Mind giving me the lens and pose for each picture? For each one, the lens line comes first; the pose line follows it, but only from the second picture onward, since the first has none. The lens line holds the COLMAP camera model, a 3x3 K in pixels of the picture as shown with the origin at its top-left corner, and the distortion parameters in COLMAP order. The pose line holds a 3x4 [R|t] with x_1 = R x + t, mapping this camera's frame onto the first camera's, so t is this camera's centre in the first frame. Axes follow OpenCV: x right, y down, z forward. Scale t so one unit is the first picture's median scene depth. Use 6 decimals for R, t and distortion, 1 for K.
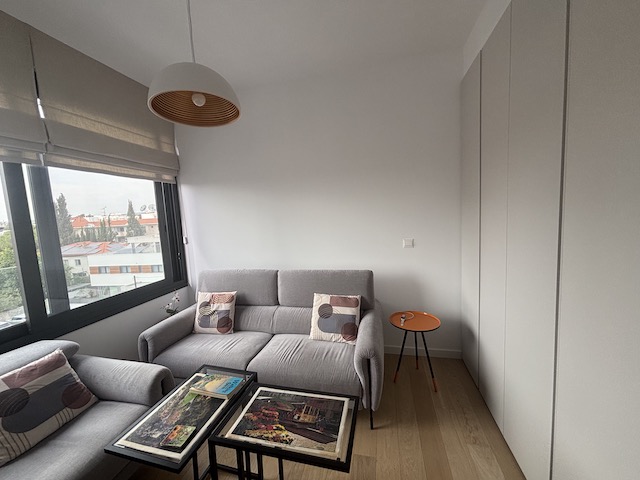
lens RADIAL K [[258.1, 0, 319.8], [0, 258.1, 237.2], [0, 0, 1]] dist [0.000455, -0.000136]
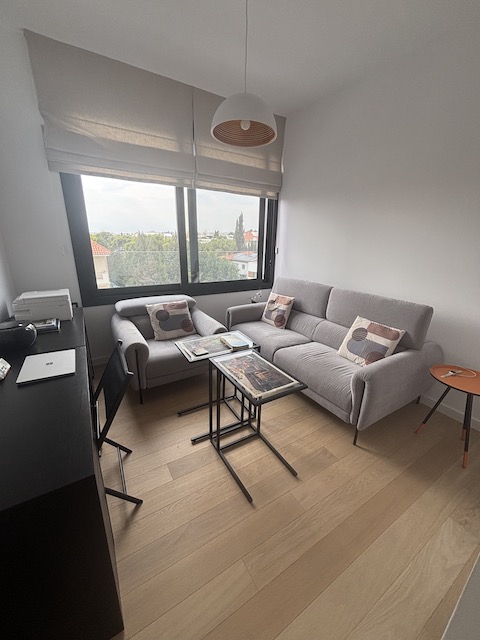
lens RADIAL K [[258.1, 0, 241.7], [0, 258.1, 321.1], [0, 0, 1]] dist [0.000455, -0.000136]
pose [[0.707317, 0.281805, -0.648297, 0.310391], [-0.128482, 0.953077, 0.274109, 0.023211], [0.695122, -0.110587, 0.710335, -0.011193]]
